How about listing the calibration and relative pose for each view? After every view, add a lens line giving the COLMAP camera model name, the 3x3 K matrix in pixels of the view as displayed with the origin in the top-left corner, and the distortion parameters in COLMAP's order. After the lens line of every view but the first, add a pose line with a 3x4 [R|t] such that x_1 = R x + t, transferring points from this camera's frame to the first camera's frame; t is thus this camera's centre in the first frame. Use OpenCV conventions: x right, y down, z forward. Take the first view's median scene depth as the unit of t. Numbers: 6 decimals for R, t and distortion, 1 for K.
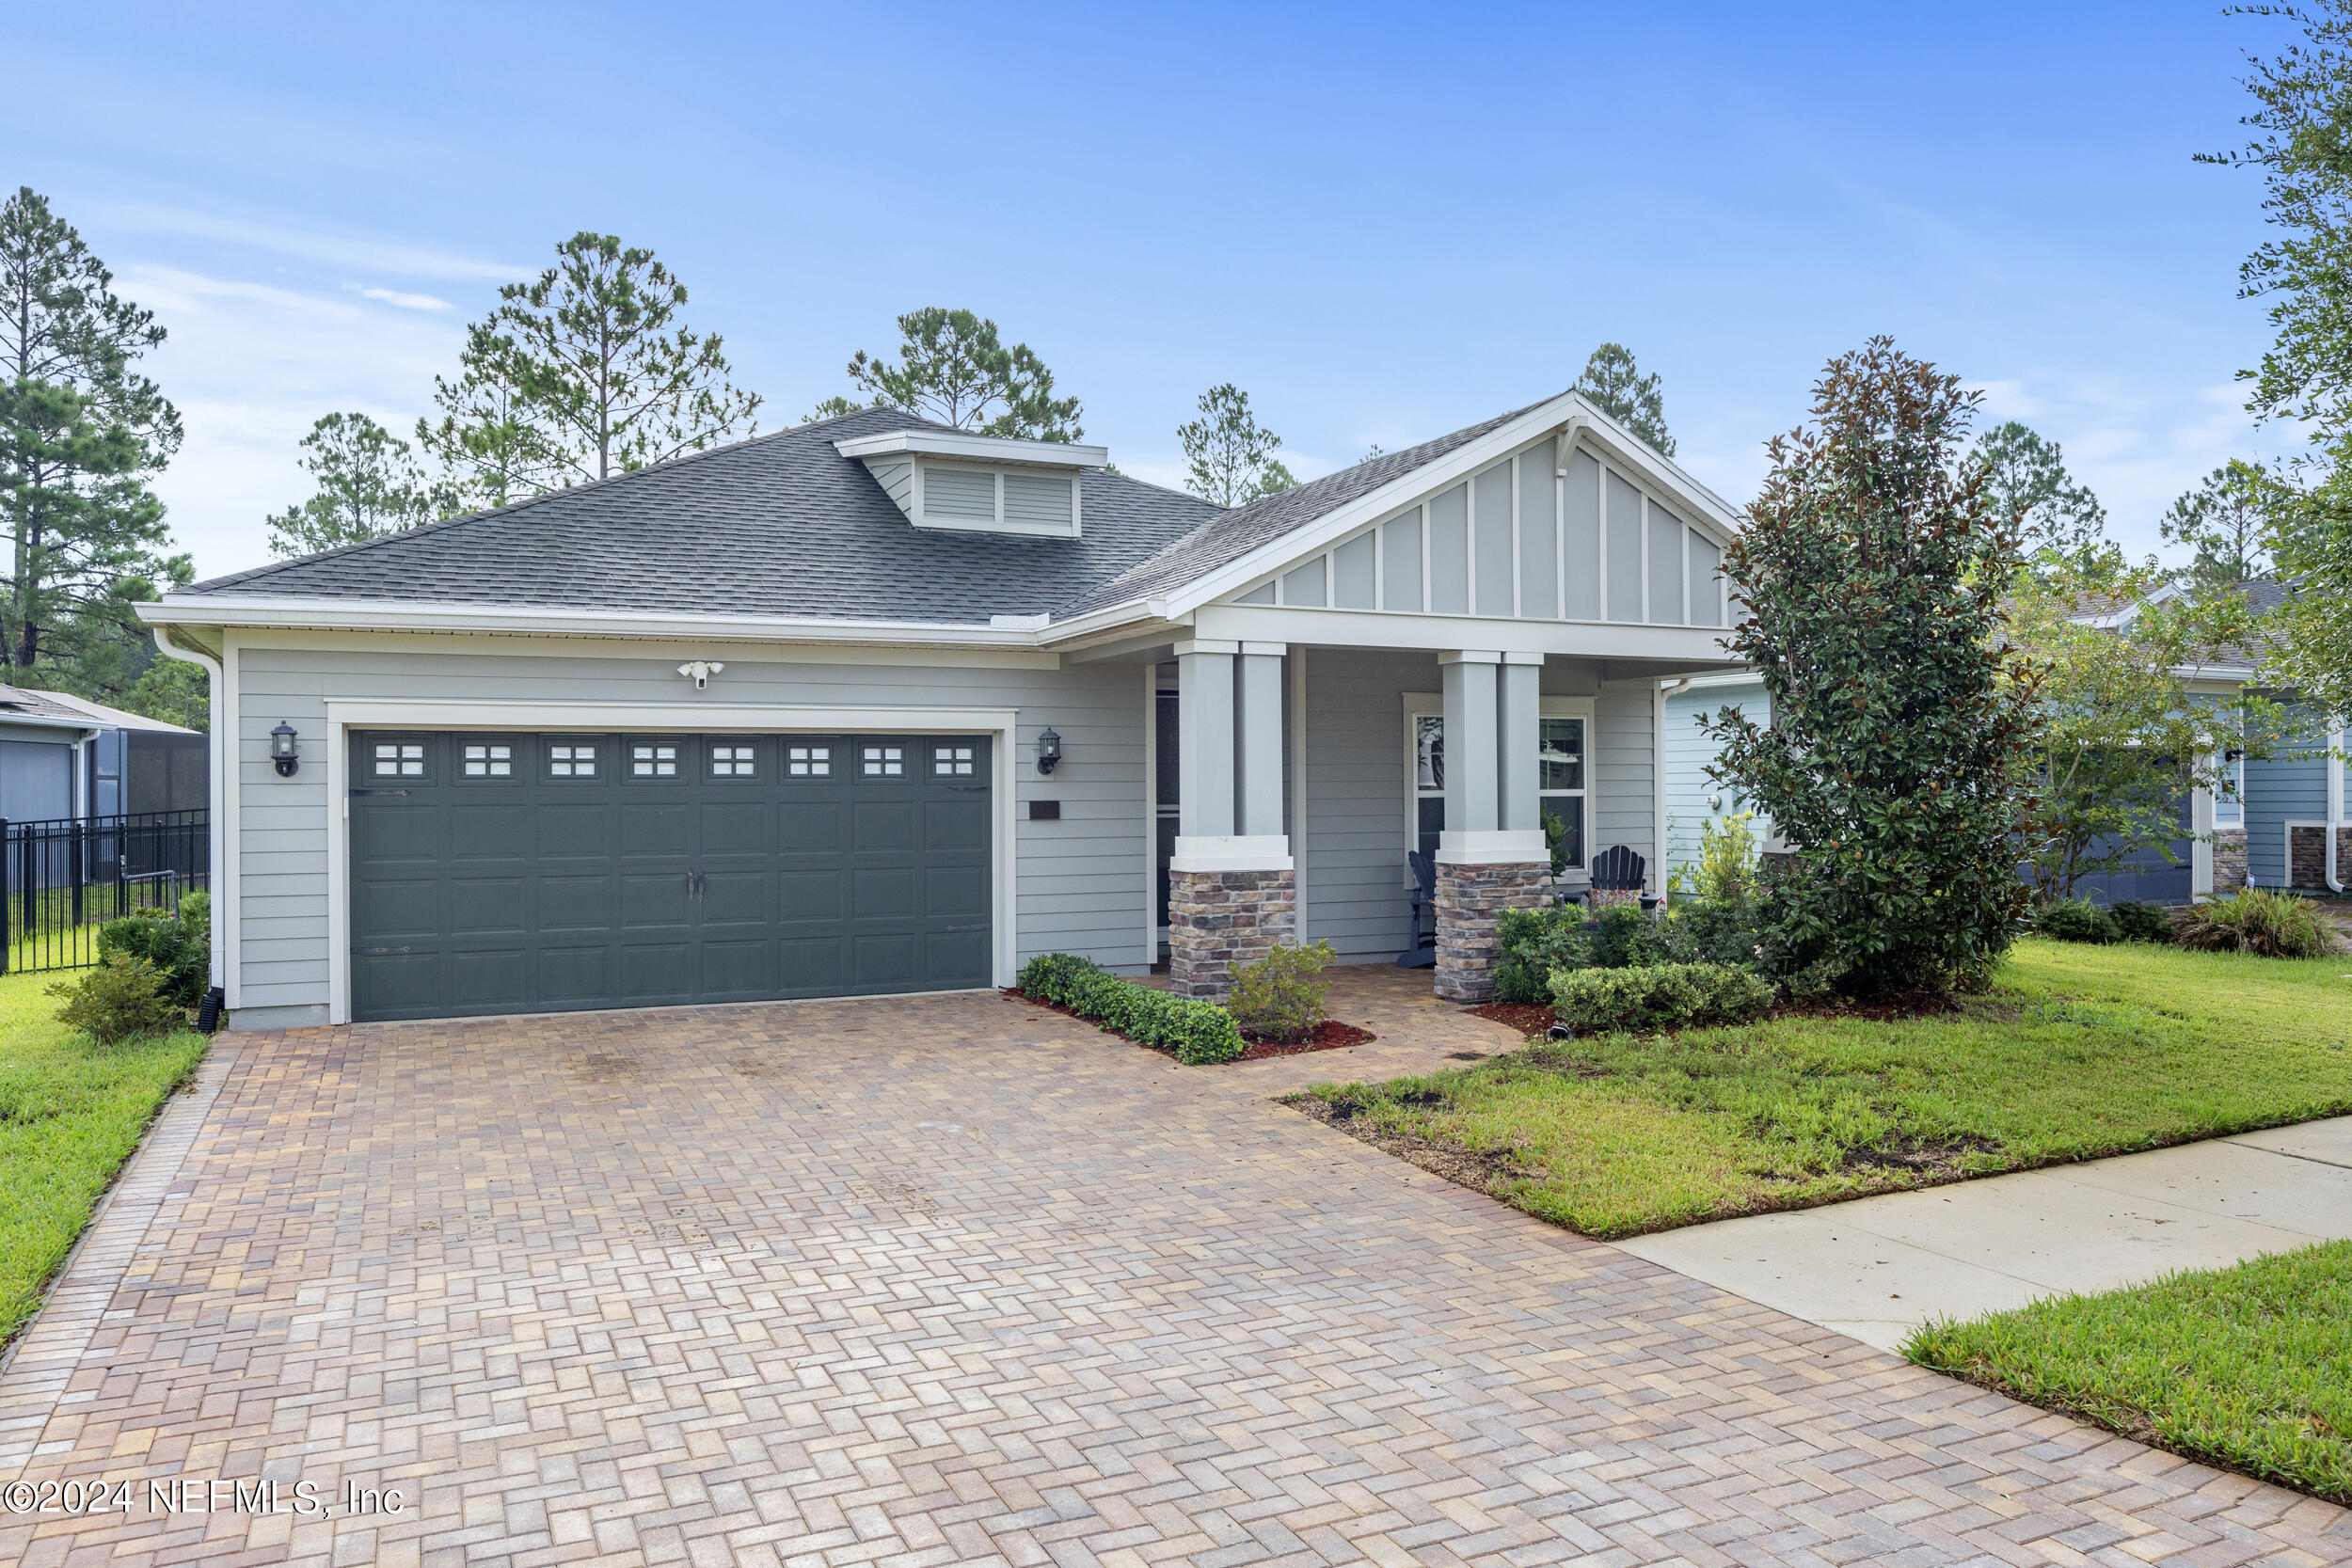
lens RADIAL K [[1648.7, 0, 1176.0], [0, 1648.7, 784.0], [0, 0, 1]] dist [-0.011231, 0.006321]
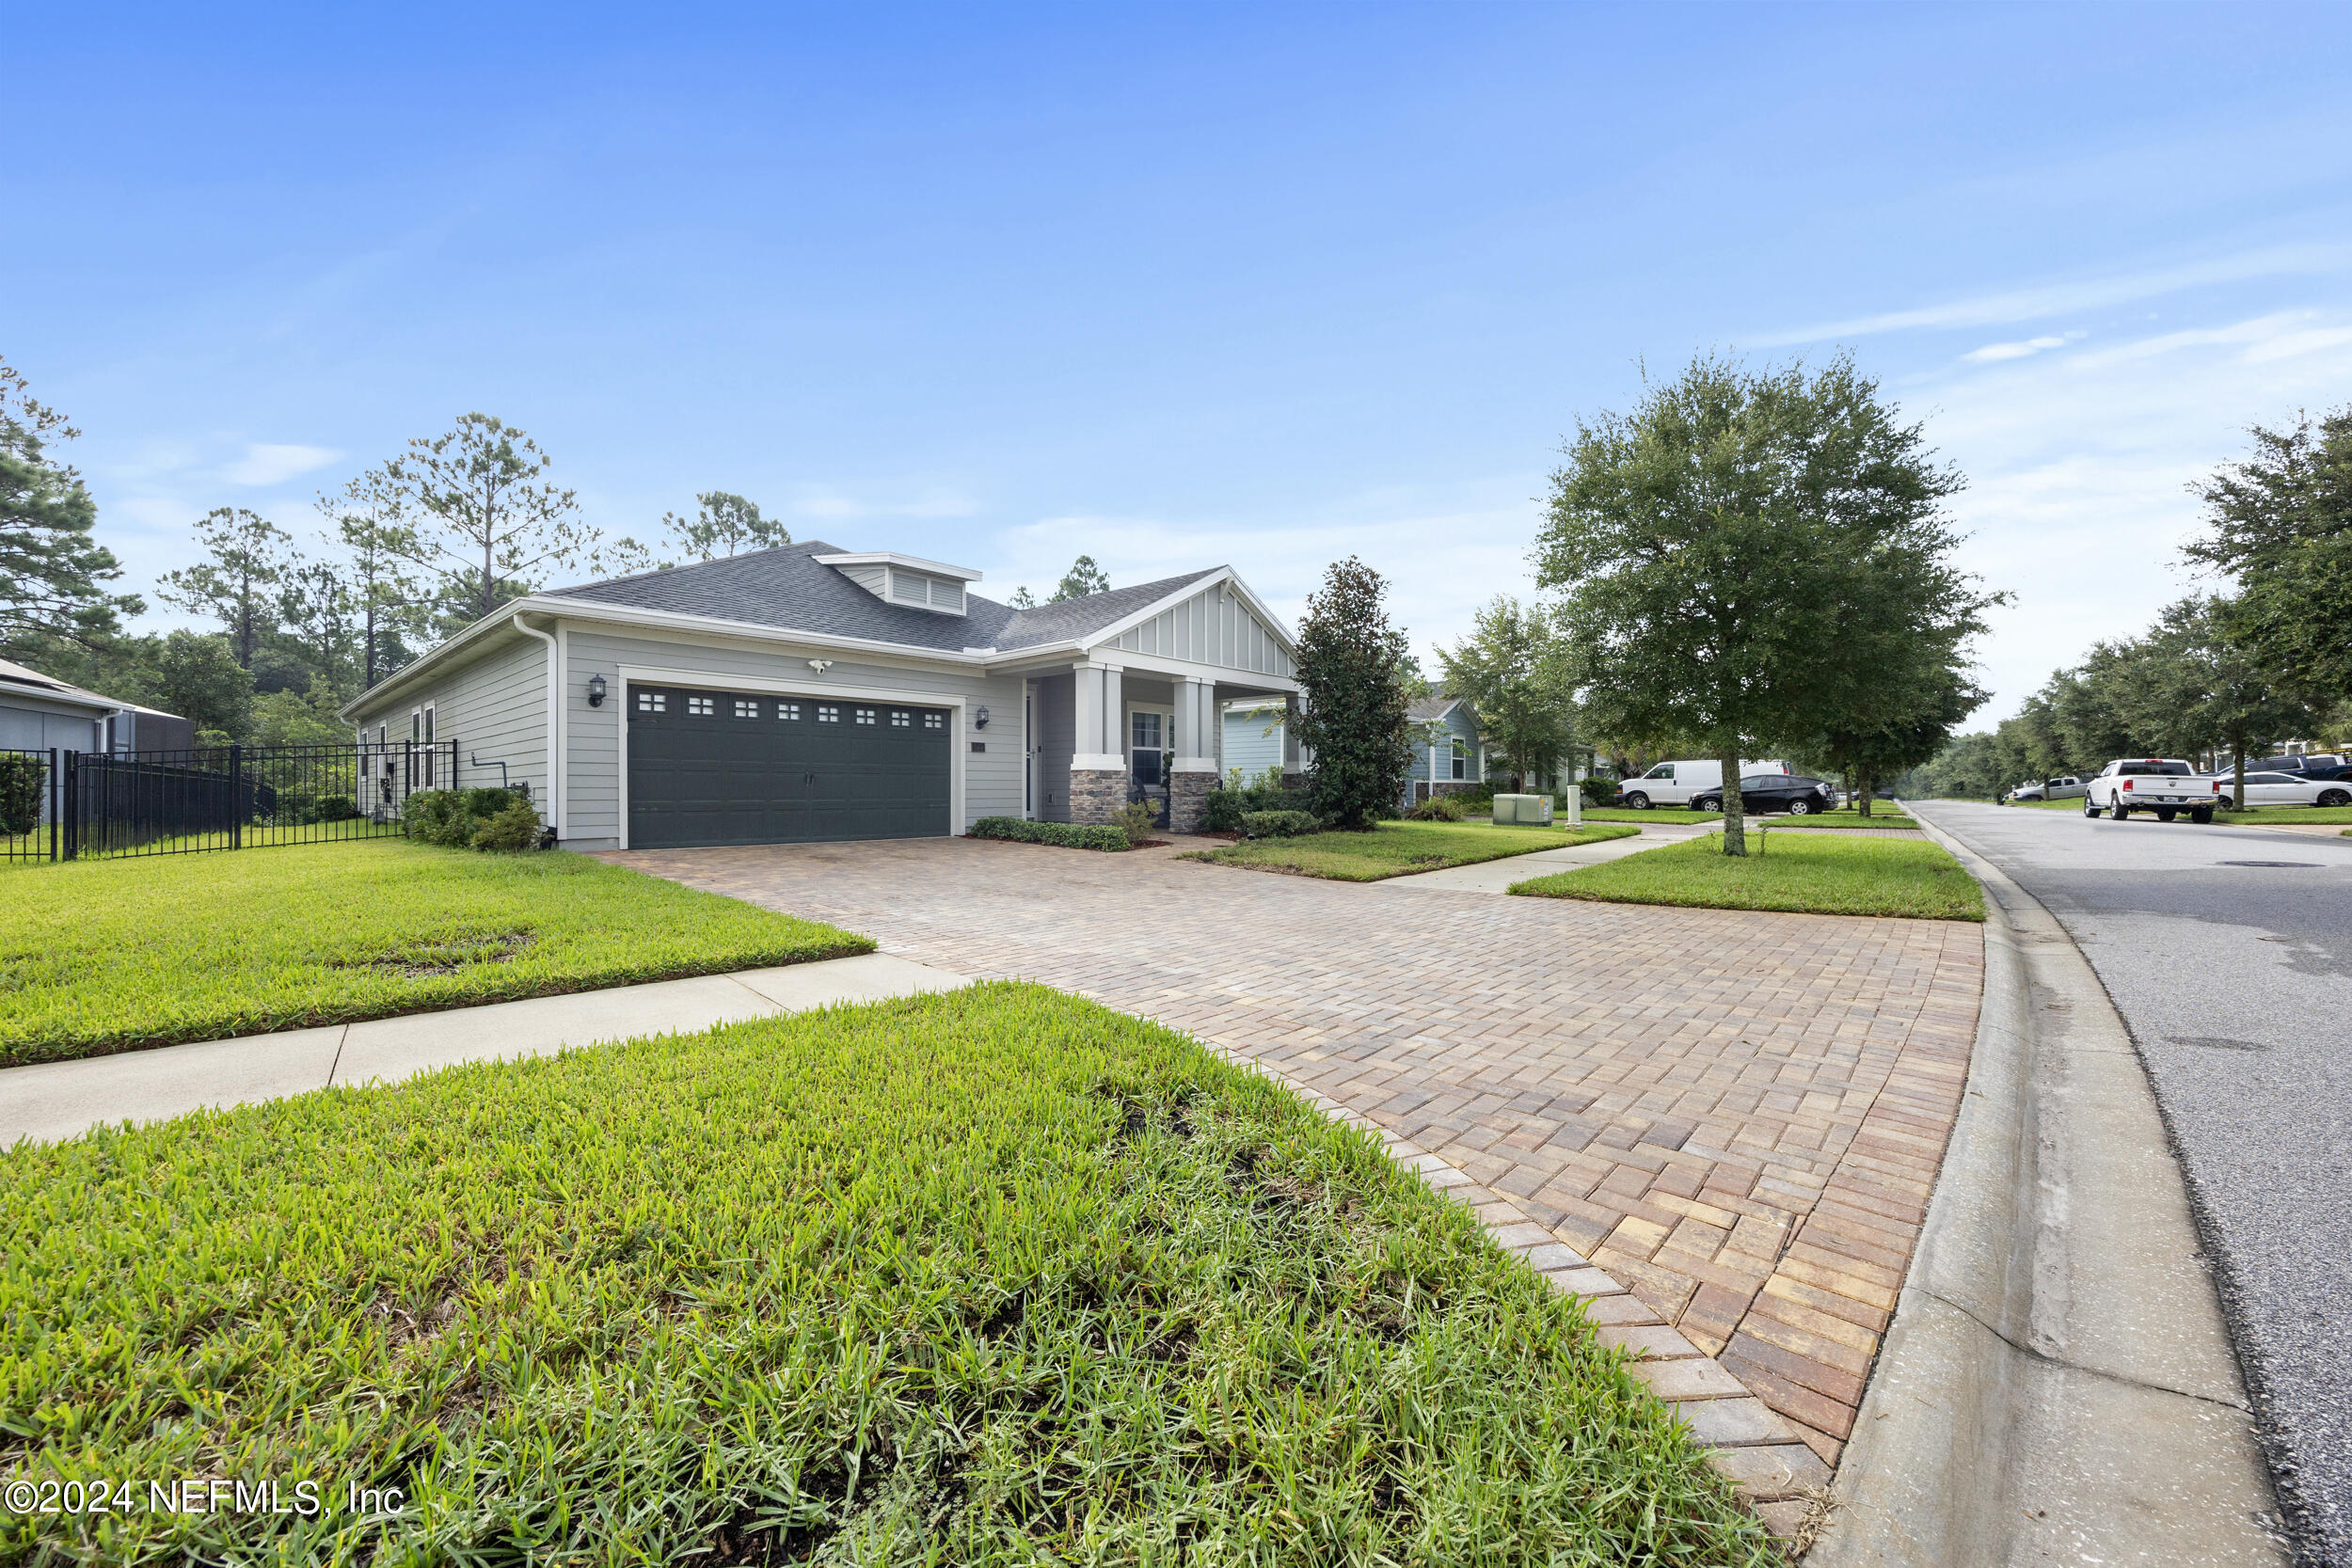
lens RADIAL K [[891.9, 0, 1164.4], [0, 891.9, 777.5], [0, 0, 1]] dist [-0.008543, -0.000208]
pose [[0.916863, 0.011310, 0.399041, -0.307544], [-0.005421, 0.999859, -0.015881, 0.069456], [-0.399164, 0.012398, 0.916796, -0.087402]]
